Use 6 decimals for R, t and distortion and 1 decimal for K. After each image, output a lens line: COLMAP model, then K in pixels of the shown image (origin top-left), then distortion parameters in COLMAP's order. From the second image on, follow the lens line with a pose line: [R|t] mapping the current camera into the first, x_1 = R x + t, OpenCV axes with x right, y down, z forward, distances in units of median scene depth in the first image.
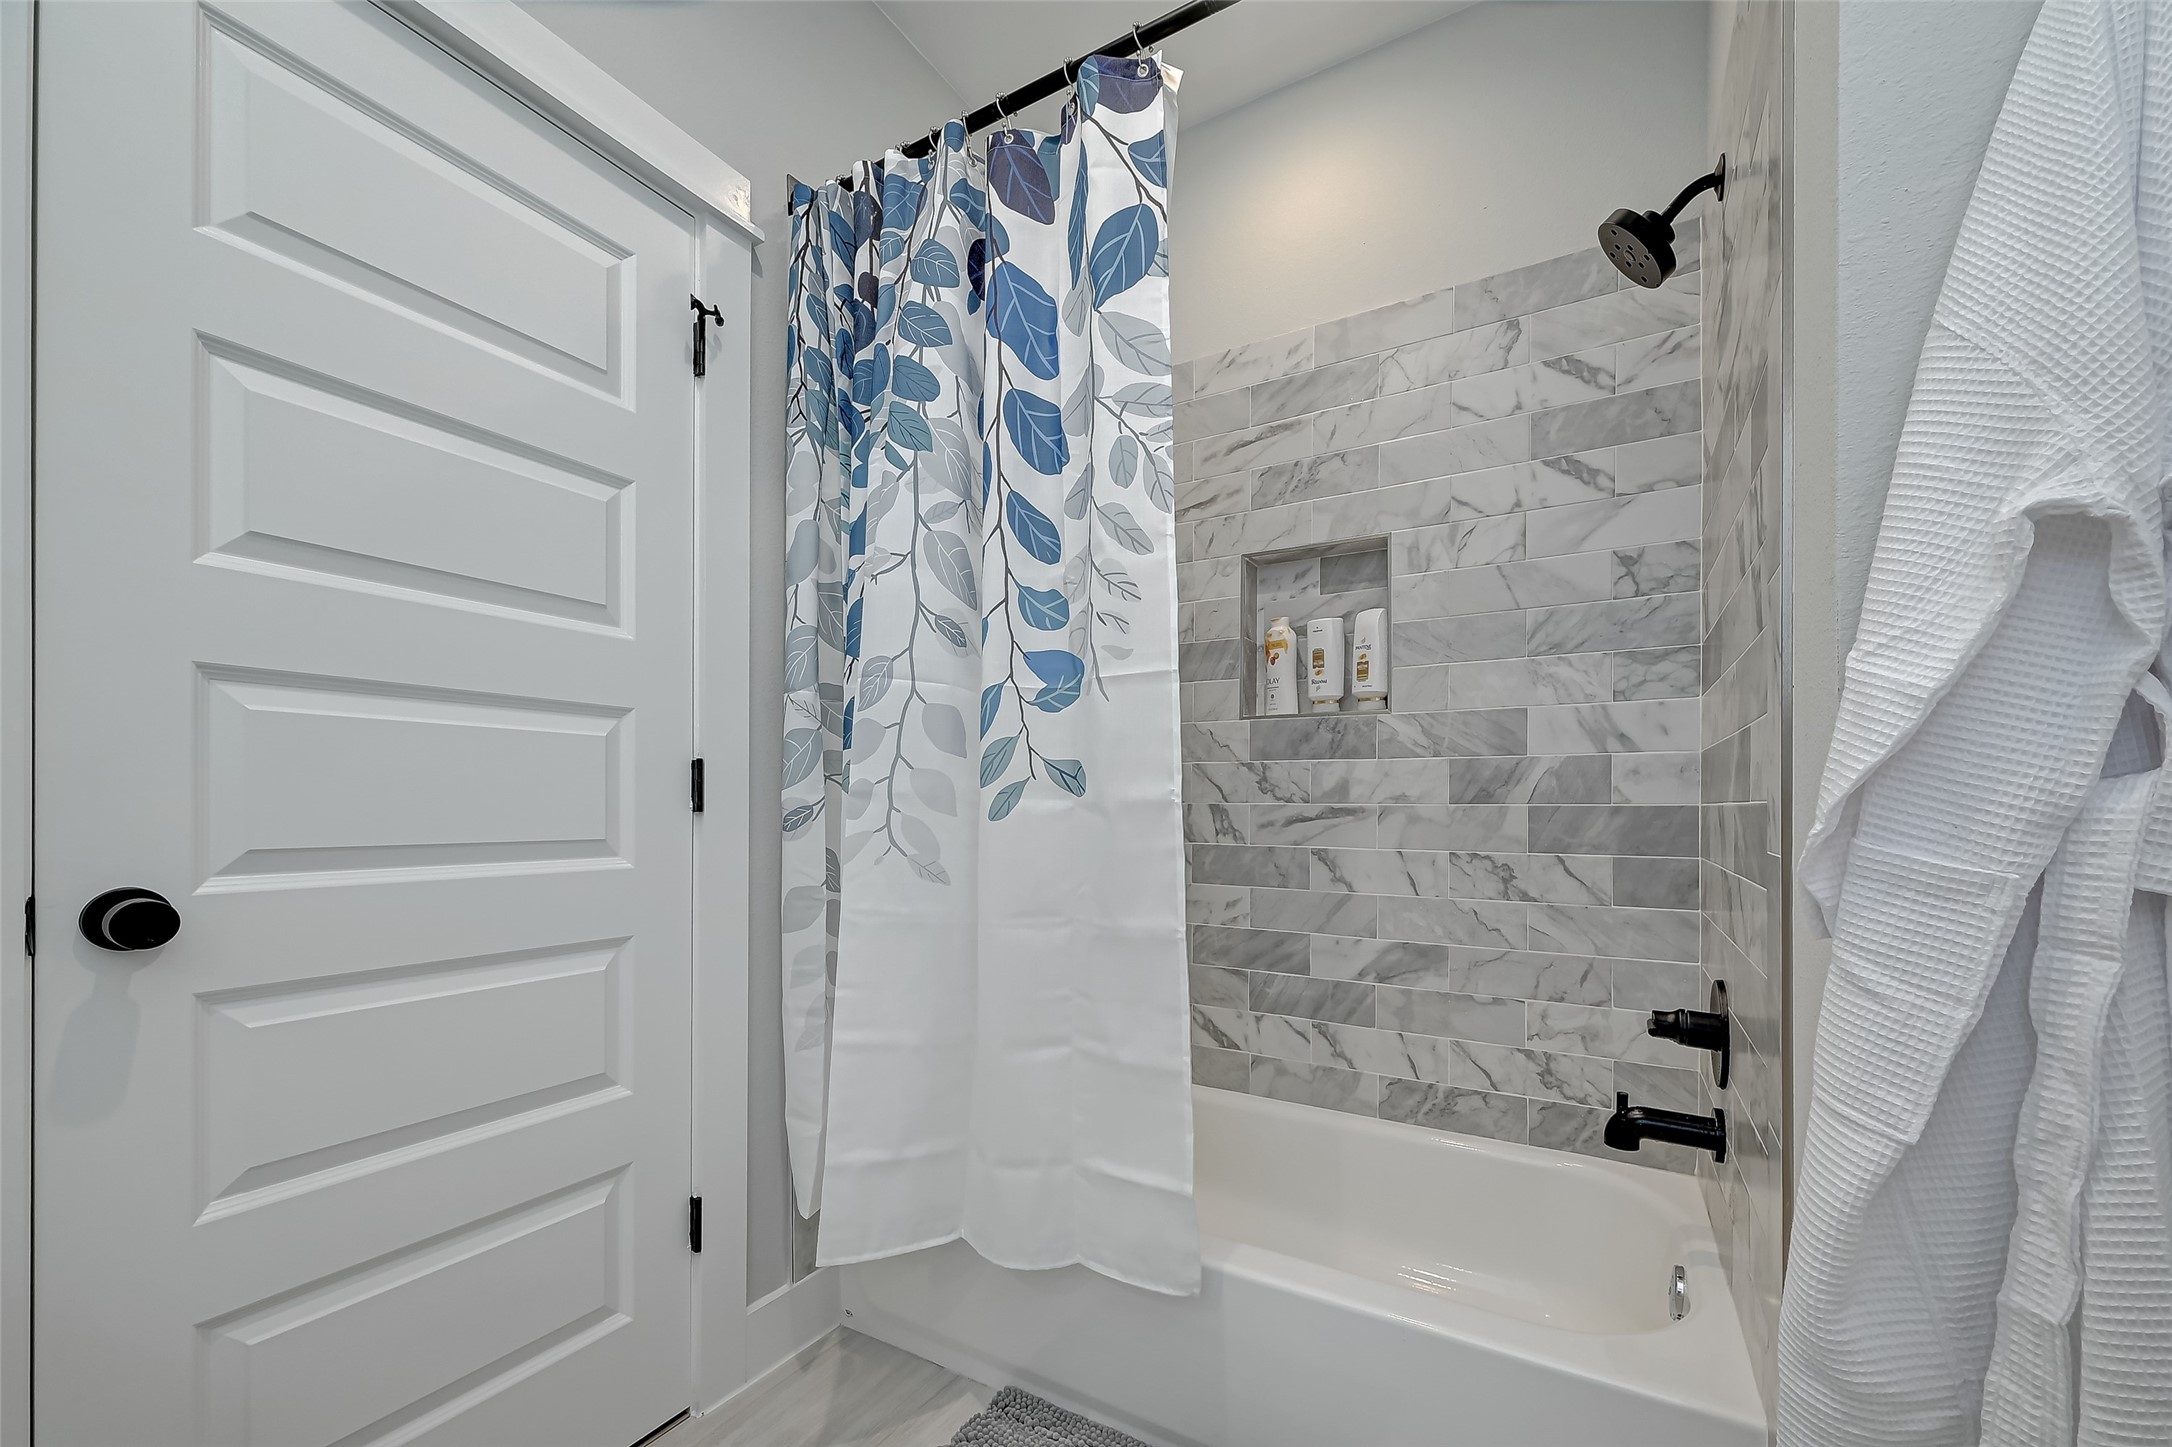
lens RADIAL K [[849.5, 0, 1083.3], [0, 849.5, 804.9], [0, 0, 1]] dist [0.001101, 0.000062]
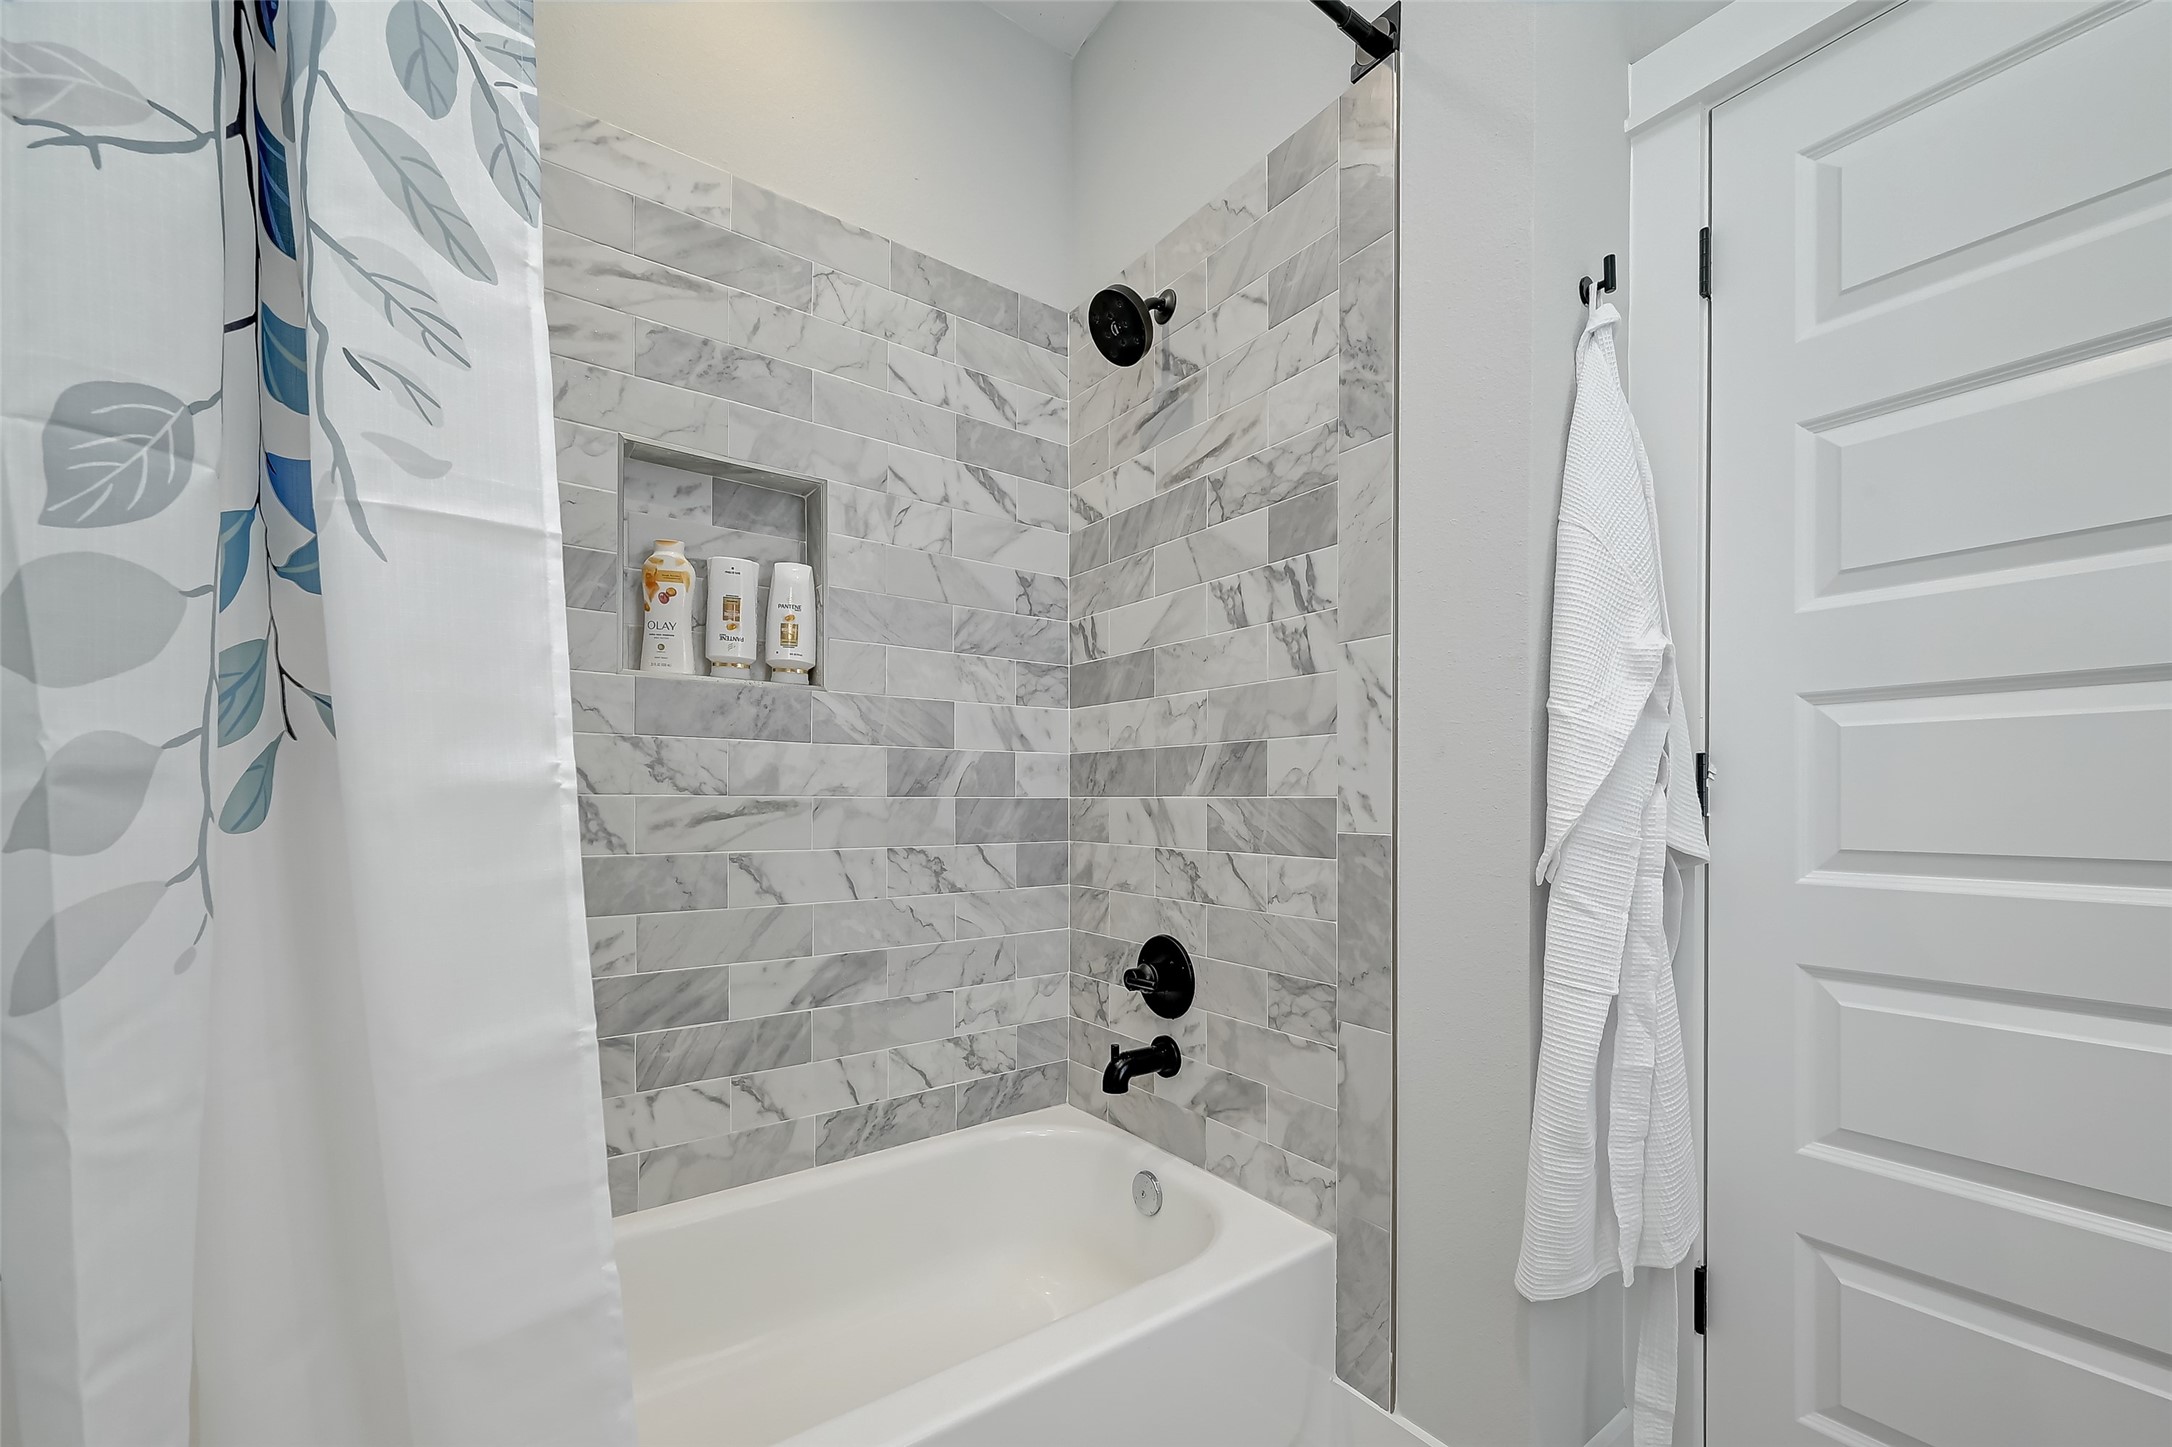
lens RADIAL K [[877.0, 0, 1087.9], [0, 877.0, 796.6], [0, 0, 1]] dist [0.000668, 0.000023]
pose [[0.381442, -0.002145, 0.924390, -0.370778], [-0.003968, 0.999984, 0.003958, -0.005720], [-0.924384, -0.005178, 0.381428, 0.431343]]
